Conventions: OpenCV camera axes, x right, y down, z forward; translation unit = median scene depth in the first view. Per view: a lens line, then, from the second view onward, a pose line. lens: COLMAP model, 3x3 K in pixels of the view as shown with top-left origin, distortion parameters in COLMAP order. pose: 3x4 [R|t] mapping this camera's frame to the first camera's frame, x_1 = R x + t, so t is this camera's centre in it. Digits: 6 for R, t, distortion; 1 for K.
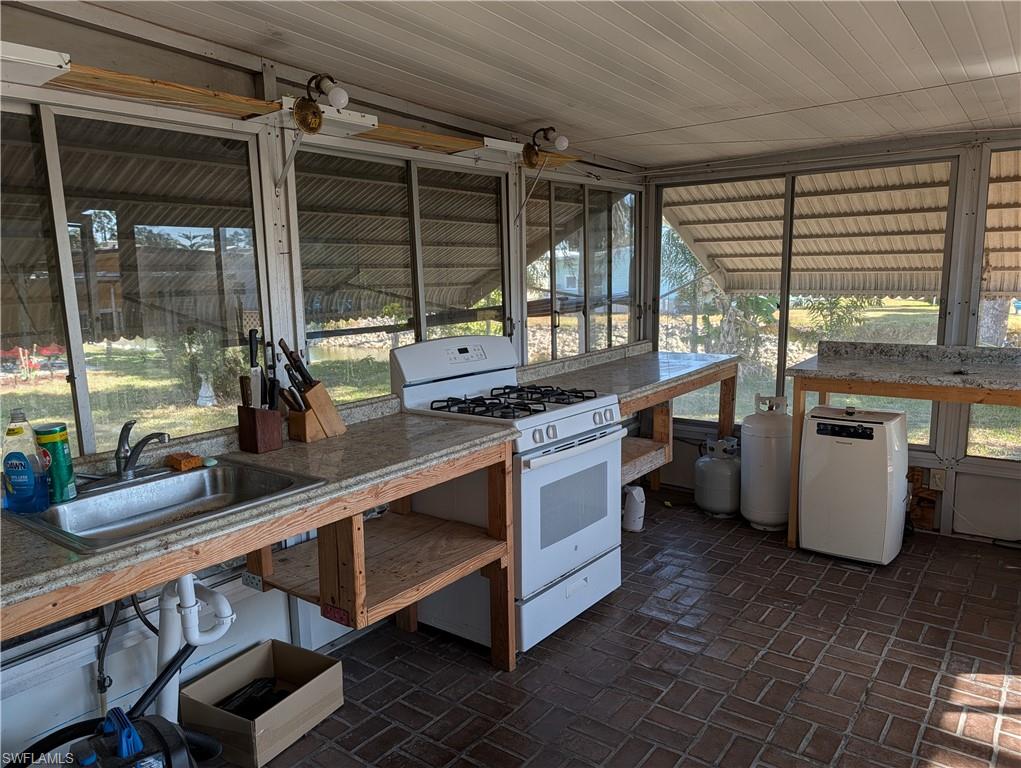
lens RADIAL K [[733.2, 0, 504.4], [0, 733.2, 385.9], [0, 0, 1]] dist [0.023257, -0.020933]
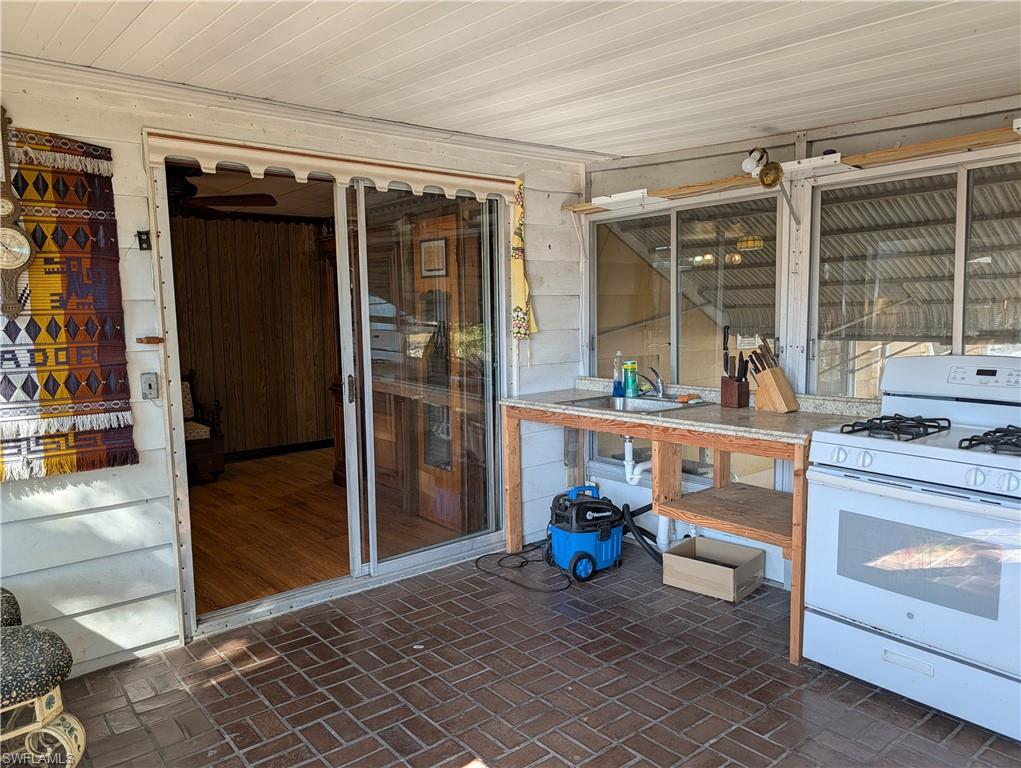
lens RADIAL K [[733.2, 0, 504.4], [0, 733.2, 385.9], [0, 0, 1]] dist [0.023257, -0.020933]
pose [[-0.236672, 0.128688, -0.963029, 1.206426], [-0.127125, 0.978567, 0.162006, -0.136979], [0.963237, 0.160767, -0.215240, 0.860979]]
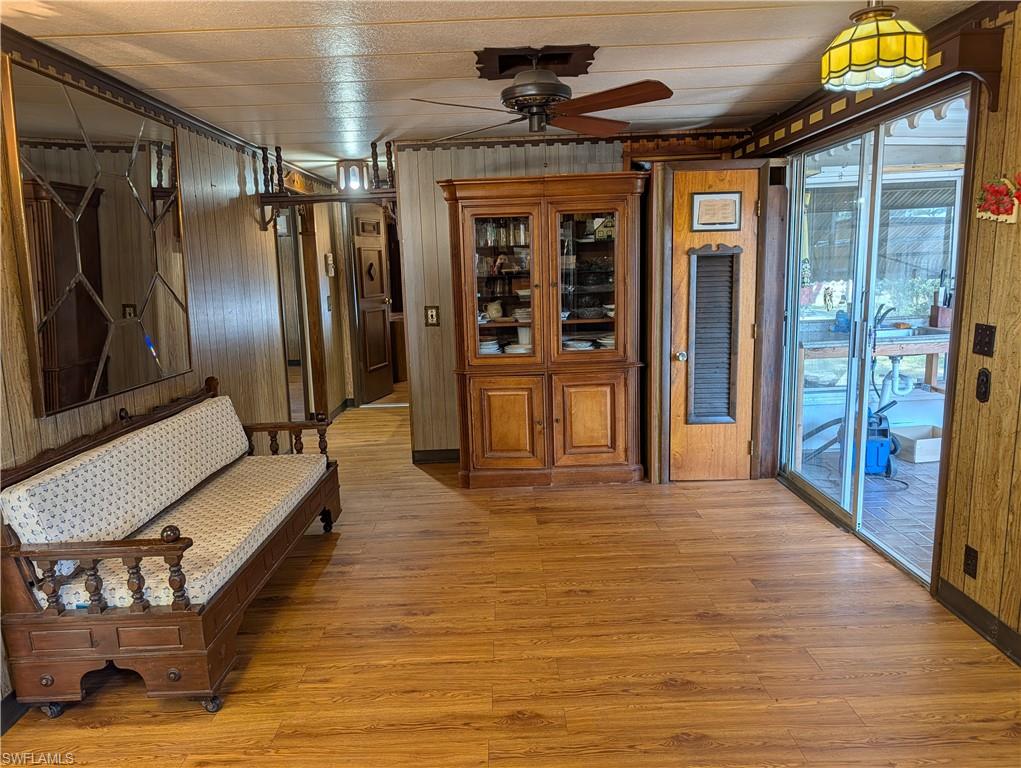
lens RADIAL K [[733.2, 0, 504.4], [0, 733.2, 385.9], [0, 0, 1]] dist [0.023257, -0.020933]
pose [[0.608124, 0.135601, -0.782174, 0.591777], [-0.100721, 0.990520, 0.093412, 0.182552], [0.787426, 0.021975, 0.616017, -1.296601]]
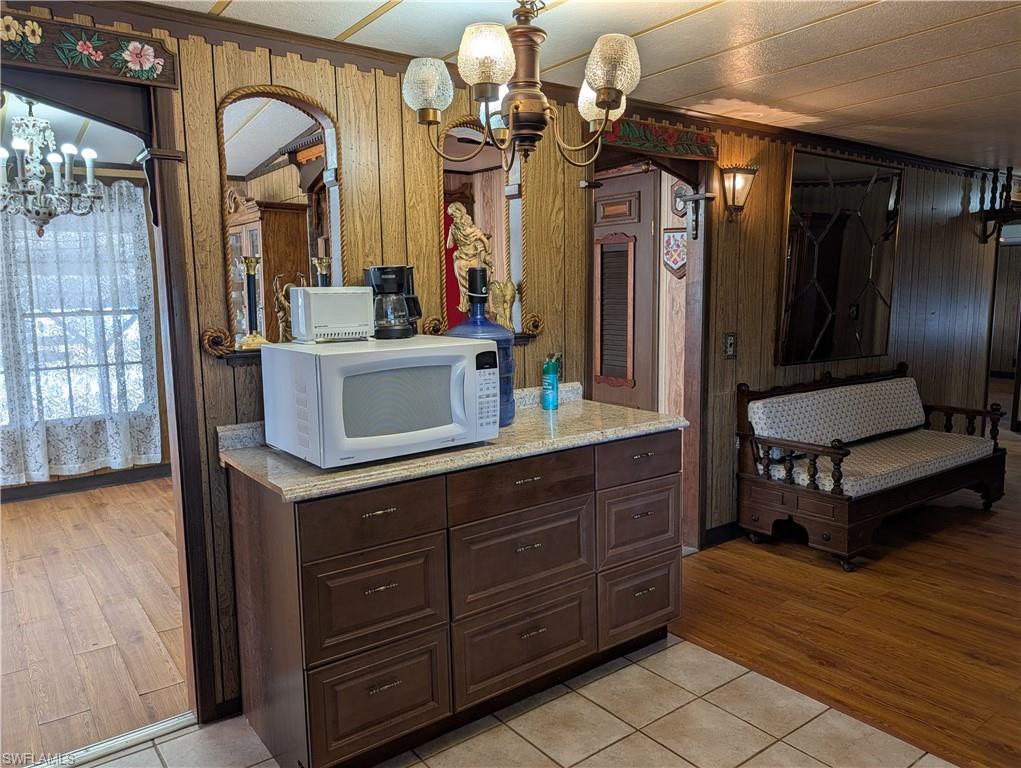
lens RADIAL K [[733.2, 0, 504.4], [0, 733.2, 385.9], [0, 0, 1]] dist [0.023257, -0.020933]
pose [[-0.282515, 0.153909, -0.946836, 1.179271], [-0.121404, 0.973371, 0.194446, 0.180005], [0.951550, 0.169883, -0.256307, -1.325905]]
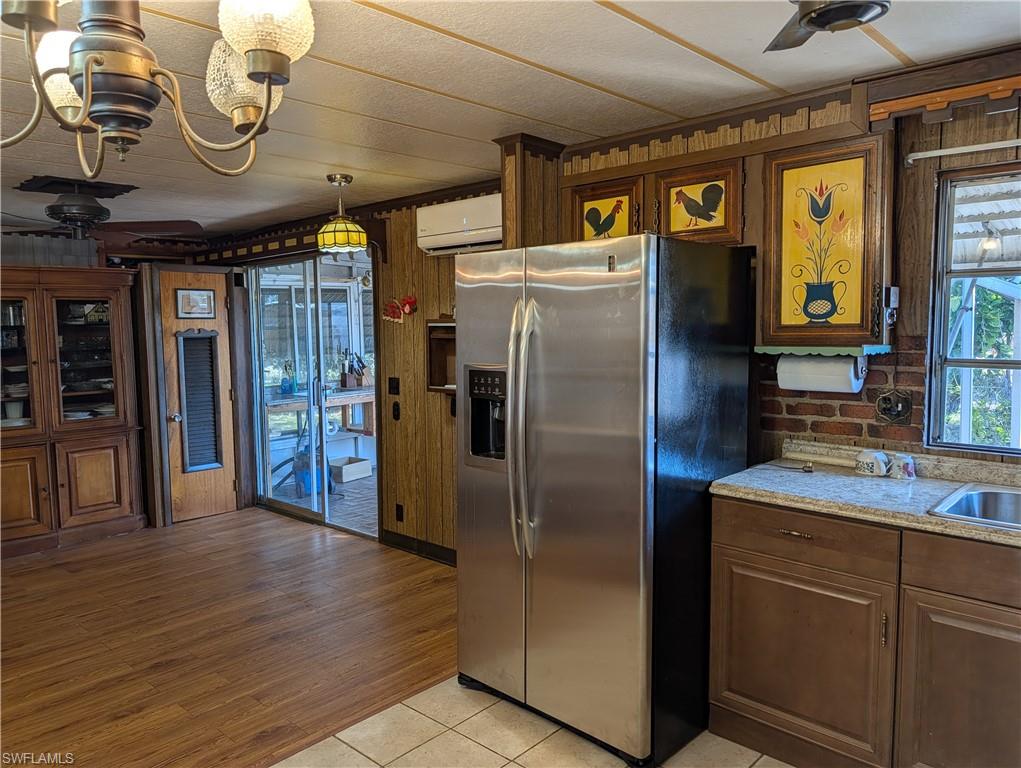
lens RADIAL K [[730.4, 0, 518.5], [0, 730.4, 384.6], [0, 0, 1]] dist [0.008474, -0.003971]
pose [[0.994930, 0.012916, -0.099736, 0.687304], [-0.019670, 0.997557, -0.067034, 0.265802], [0.098626, 0.068656, 0.992753, -1.971602]]
